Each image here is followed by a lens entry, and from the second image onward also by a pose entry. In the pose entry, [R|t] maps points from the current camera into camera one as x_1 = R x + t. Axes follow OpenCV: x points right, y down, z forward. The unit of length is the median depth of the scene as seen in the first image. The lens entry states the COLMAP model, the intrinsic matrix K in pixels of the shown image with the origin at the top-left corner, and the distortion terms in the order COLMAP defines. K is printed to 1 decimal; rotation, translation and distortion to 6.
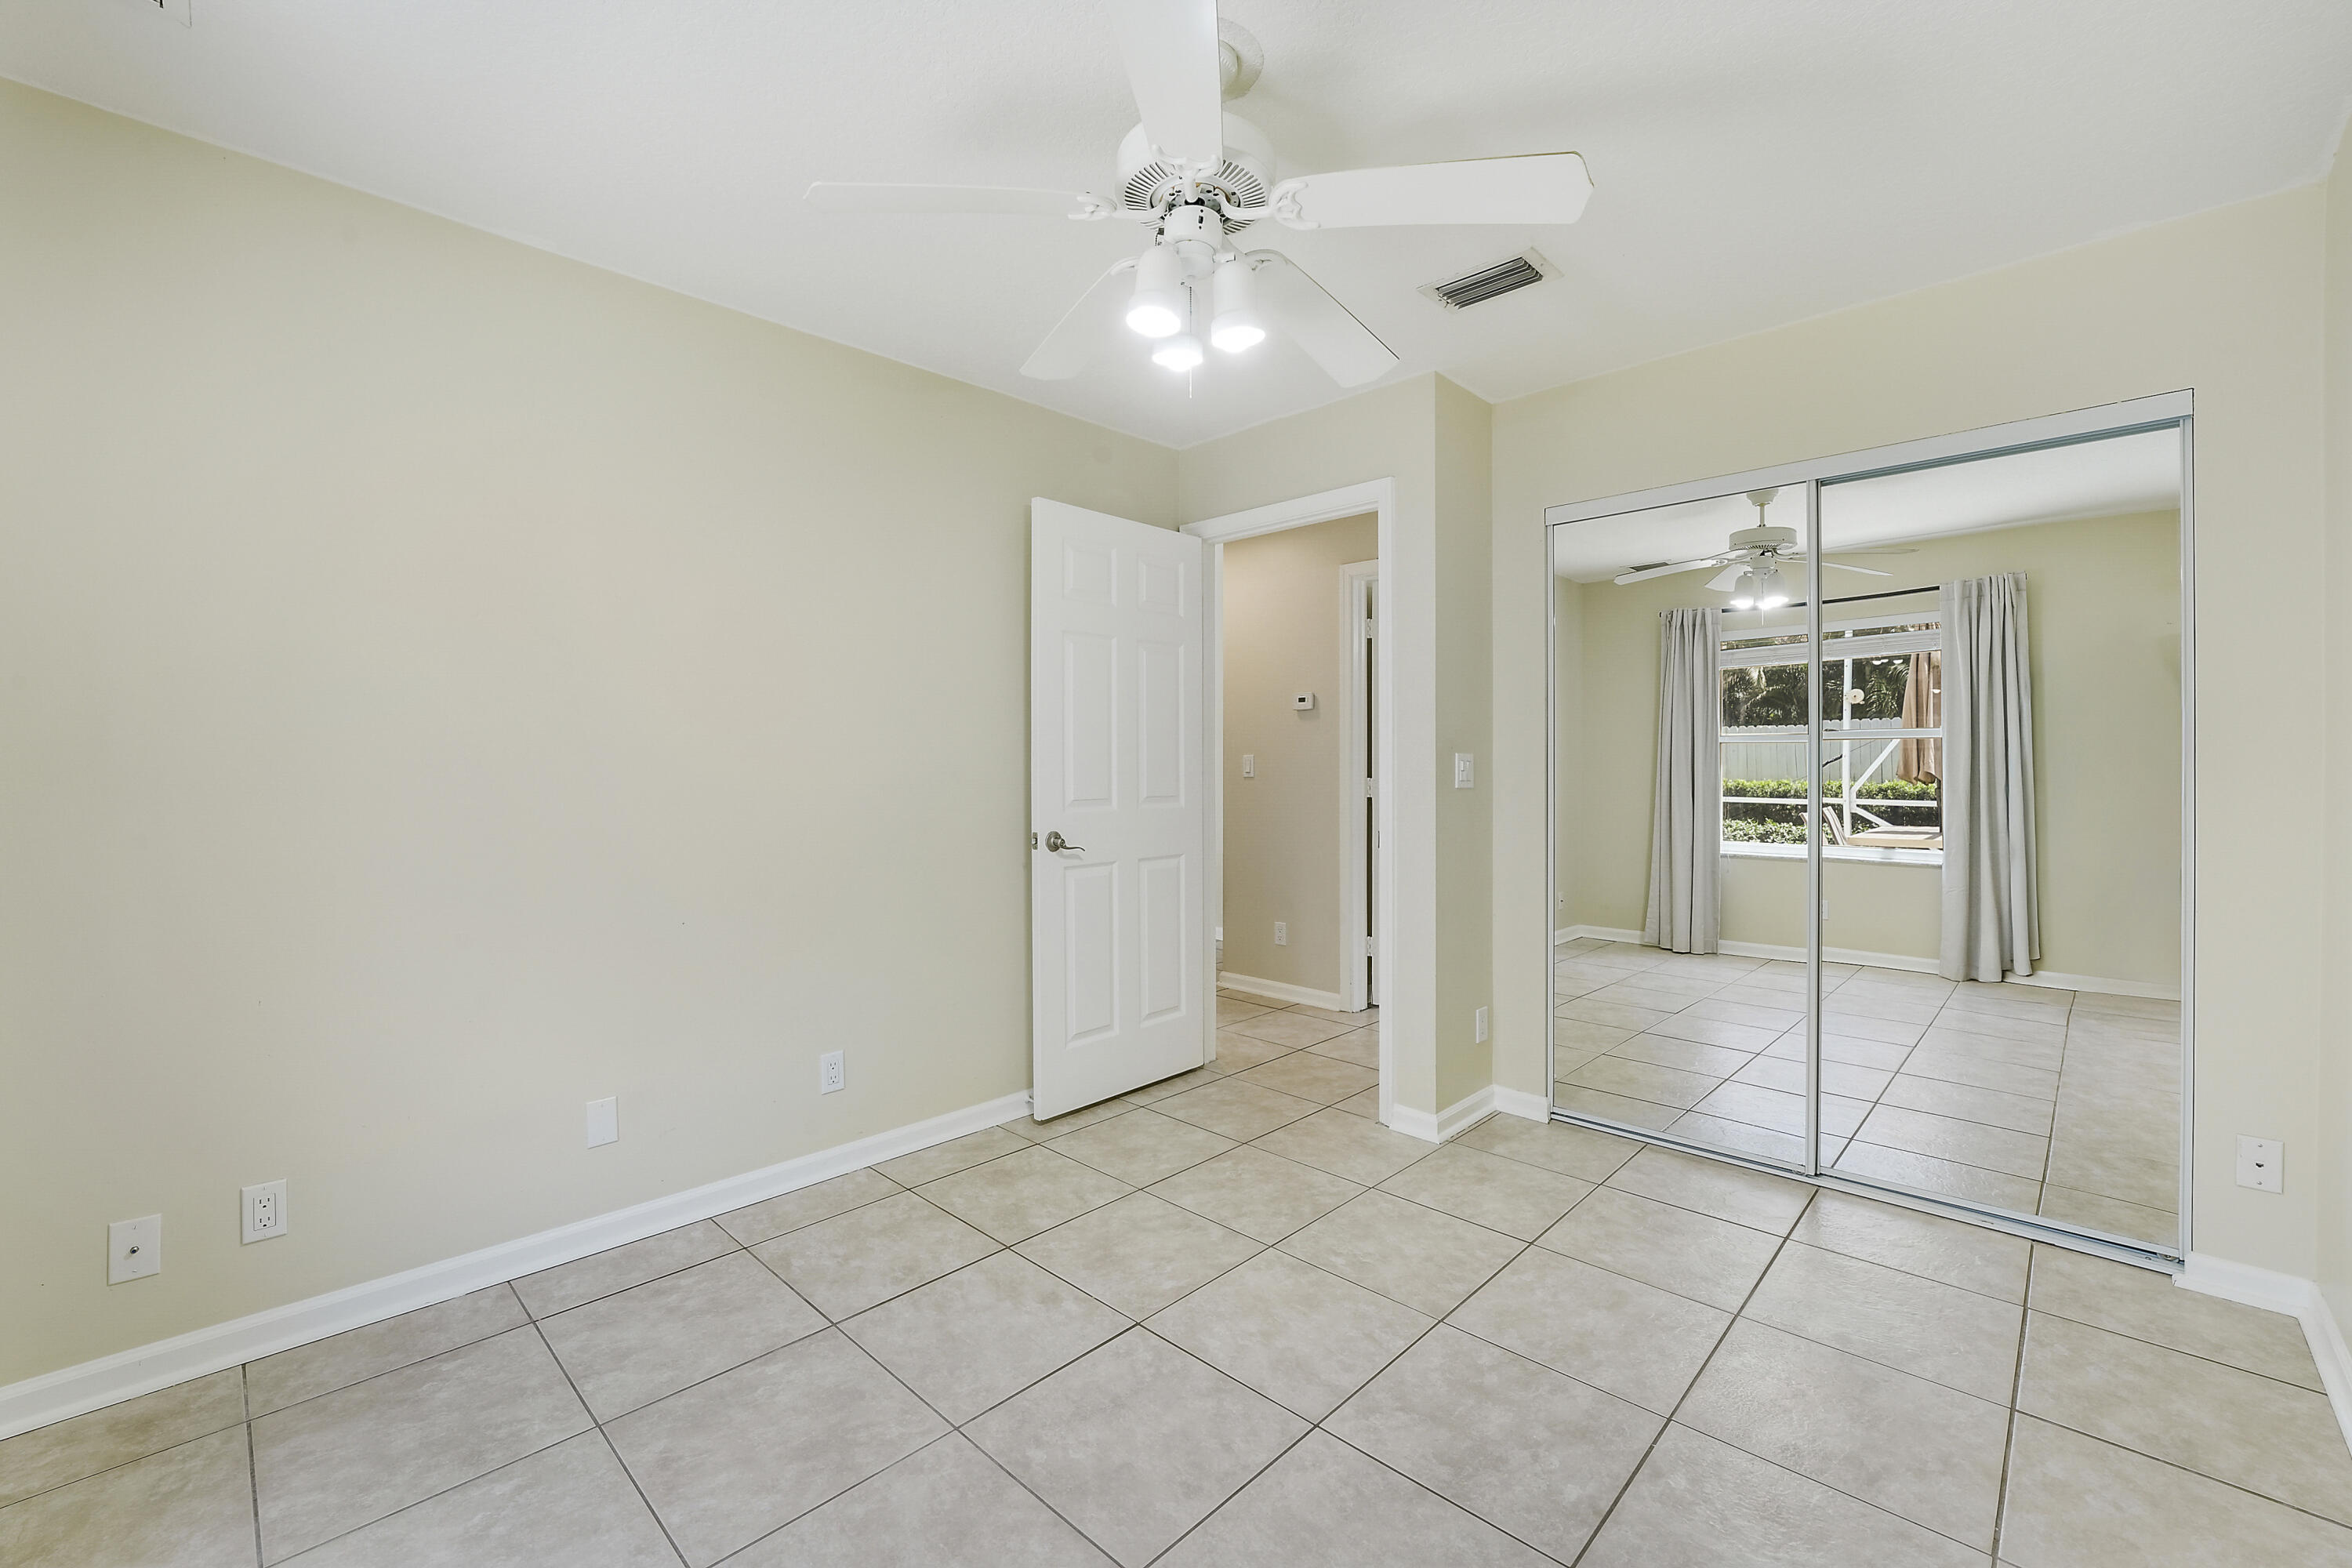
lens RADIAL K [[992.8, 0, 1173.2], [0, 992.8, 778.2], [0, 0, 1]] dist [-0.026333, 0.003706]
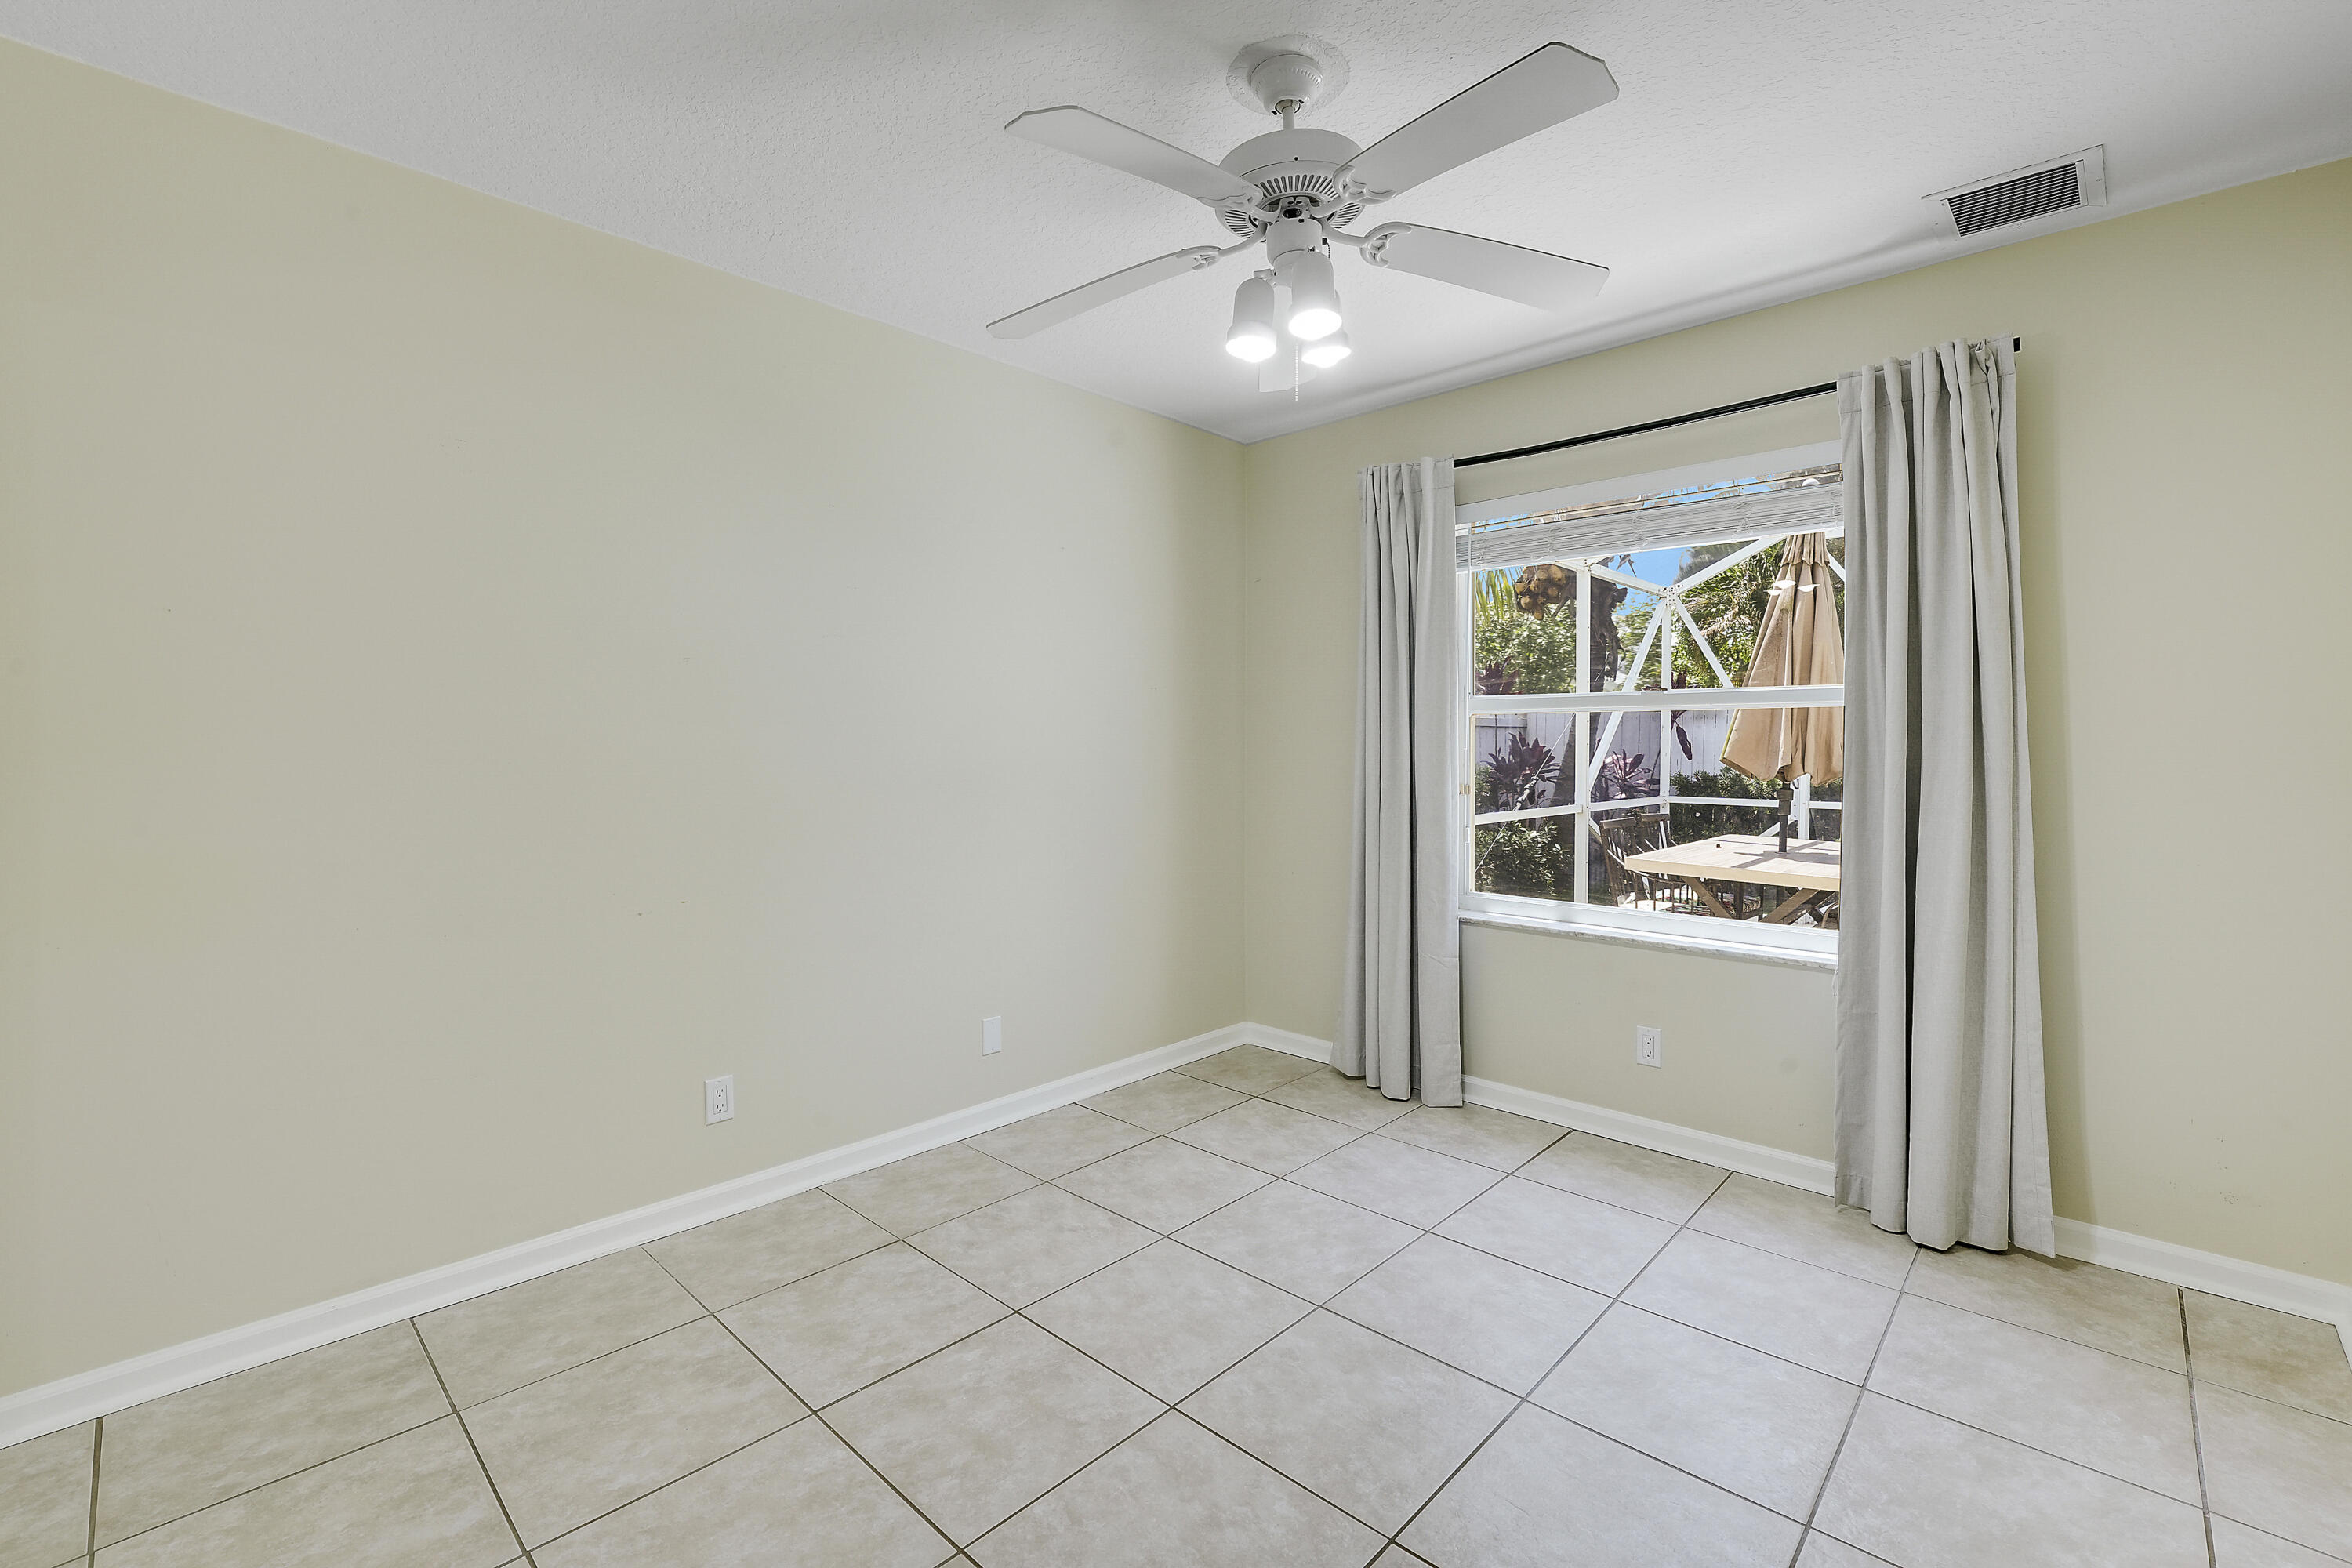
lens RADIAL K [[992.8, 0, 1173.2], [0, 992.8, 778.2], [0, 0, 1]] dist [-0.026333, 0.003706]
pose [[-0.999973, 0.000715, 0.007364, 0.135468], [0.000985, 0.999325, 0.036724, -0.024531], [-0.007333, 0.036731, -0.999298, 1.965353]]
